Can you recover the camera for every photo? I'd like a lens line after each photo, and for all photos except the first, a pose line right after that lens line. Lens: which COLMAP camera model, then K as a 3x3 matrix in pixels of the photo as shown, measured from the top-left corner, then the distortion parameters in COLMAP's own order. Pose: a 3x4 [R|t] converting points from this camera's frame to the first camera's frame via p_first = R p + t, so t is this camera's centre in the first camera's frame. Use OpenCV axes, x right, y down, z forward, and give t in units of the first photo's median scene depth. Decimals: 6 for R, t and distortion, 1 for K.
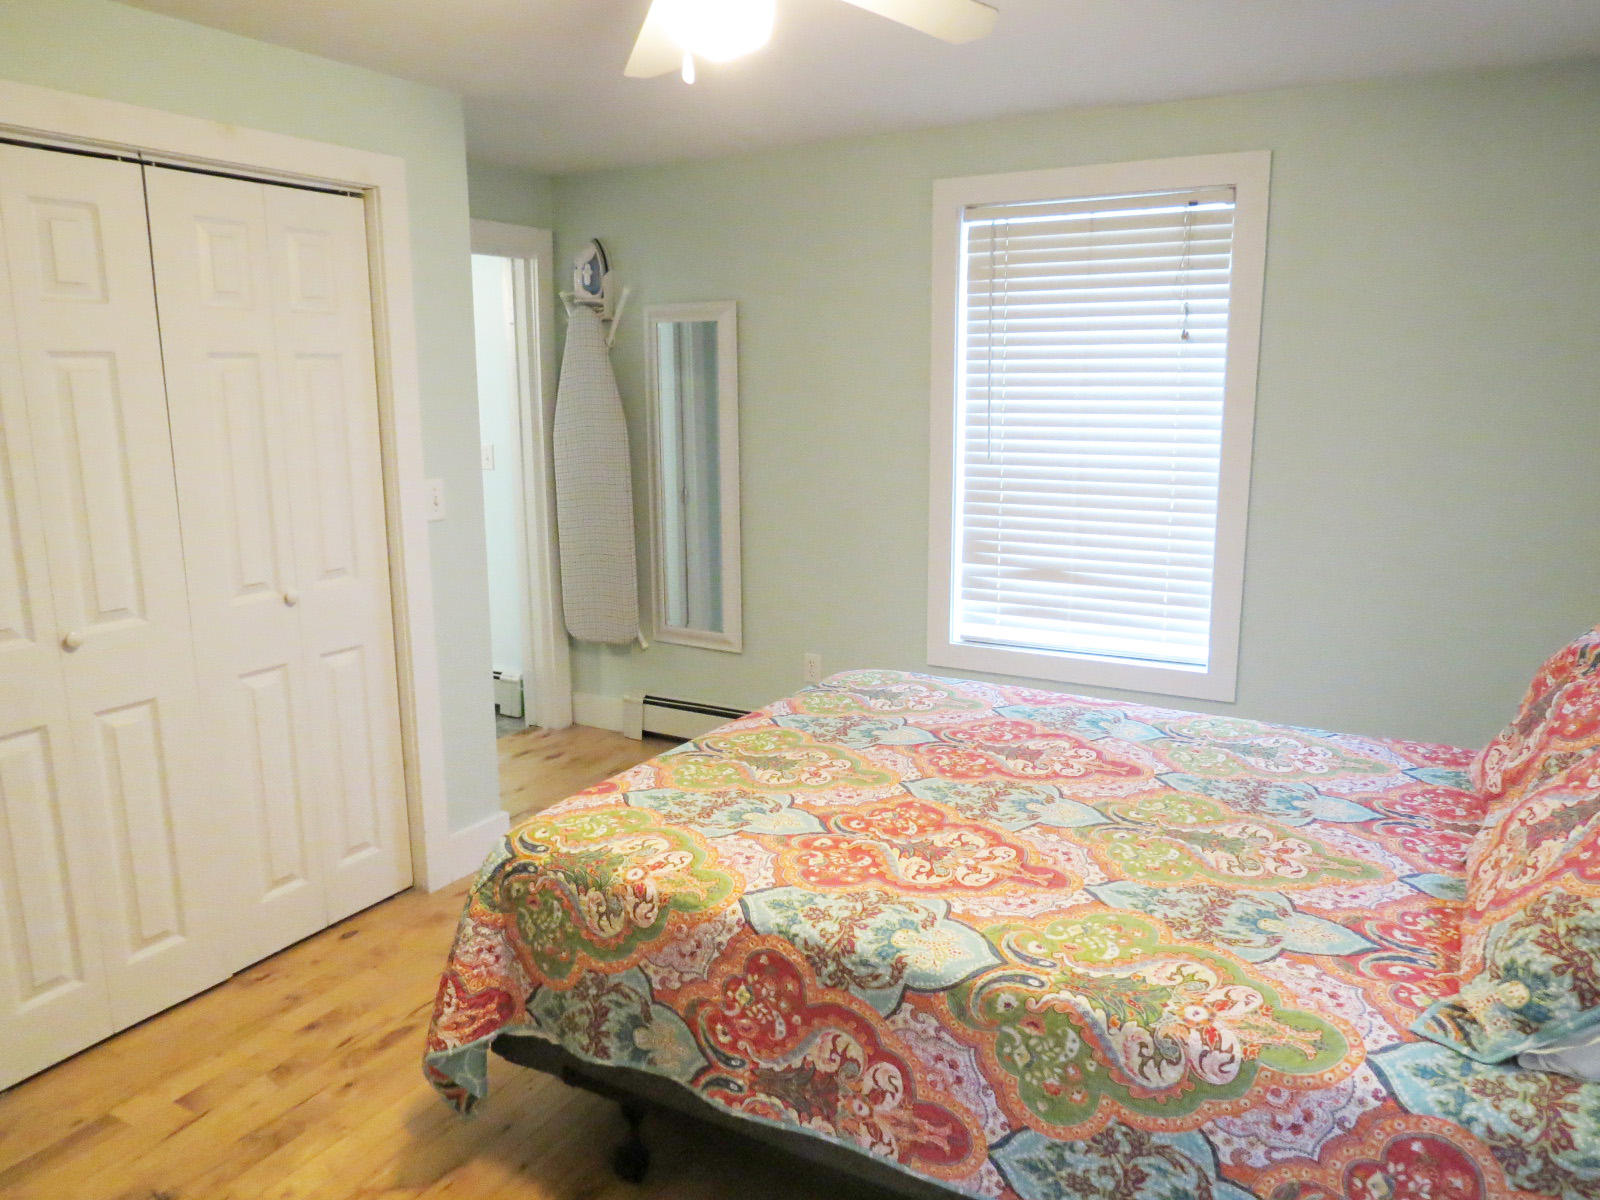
lens RADIAL K [[1135.1, 0, 800.0], [0, 1135.1, 600.0], [0, 0, 1]] dist [-0.040893, 0.001048]
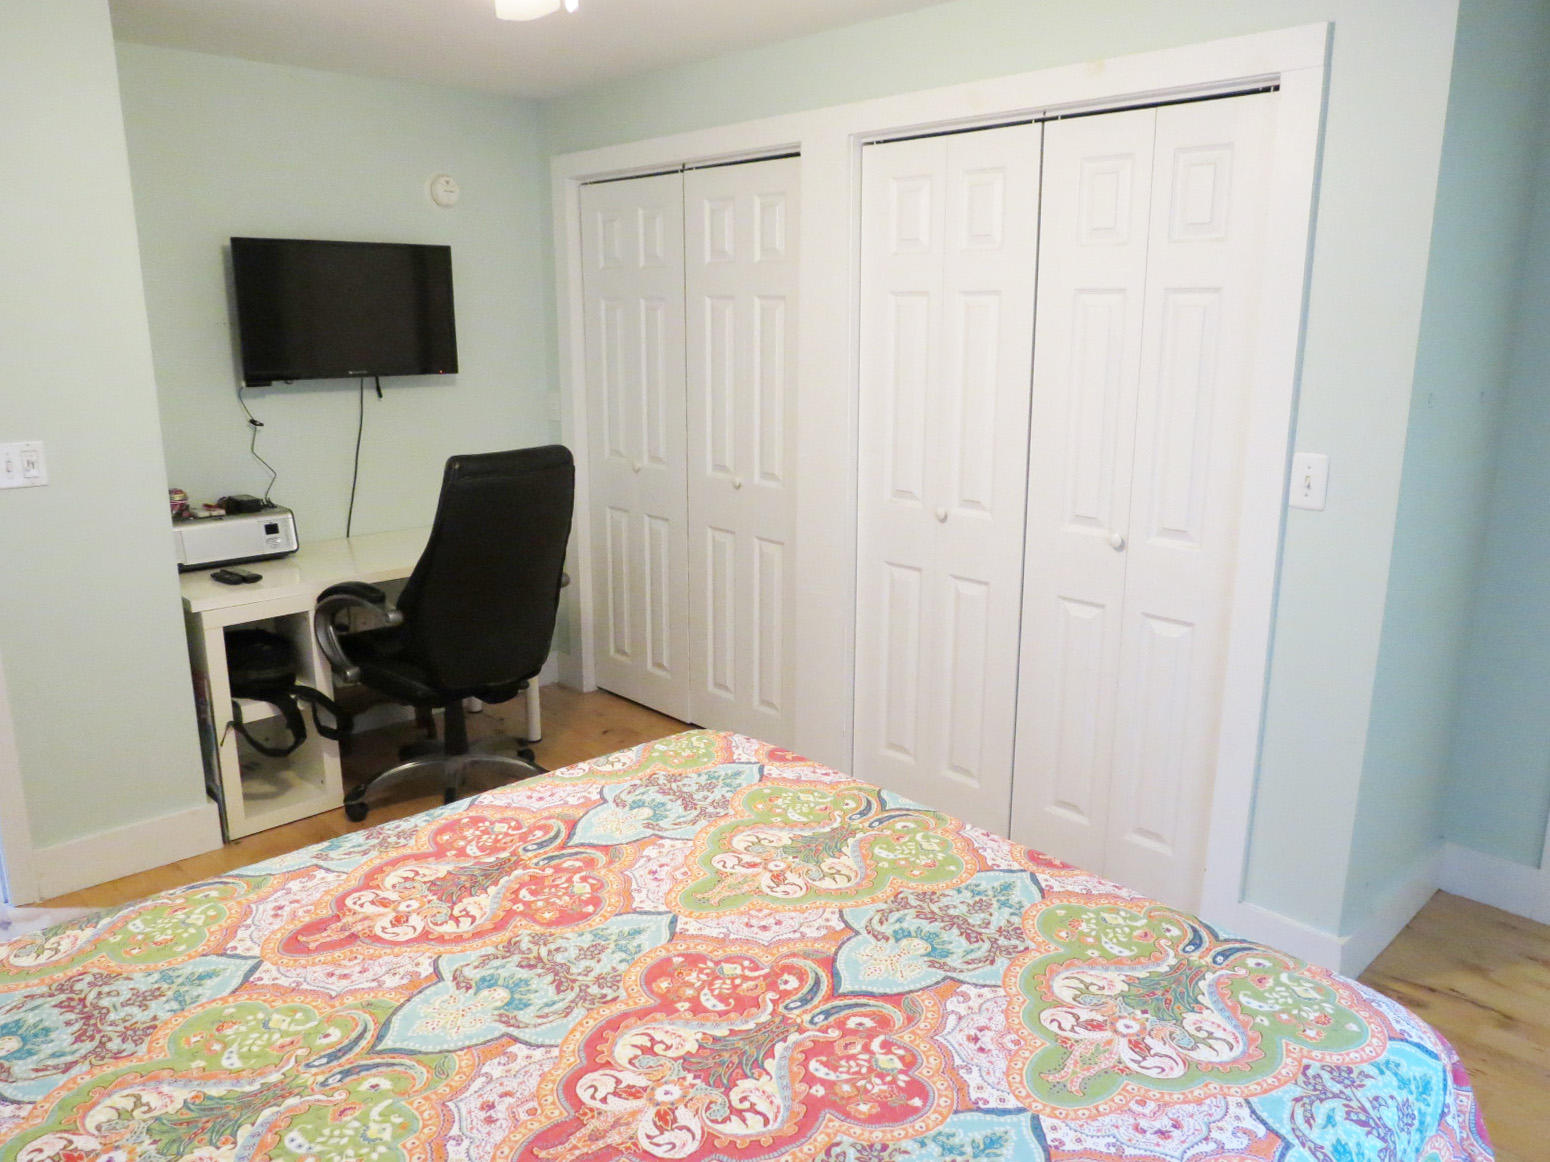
lens RADIAL K [[1099.6, 0, 775.0], [0, 1099.6, 581.0], [0, 0, 1]] dist [-0.040893, 0.001048]
pose [[-0.276581, 0.230897, -0.932839, 0.621584], [-0.185094, 0.939731, 0.287482, -0.223469], [0.942997, 0.252175, -0.217174, 1.108609]]
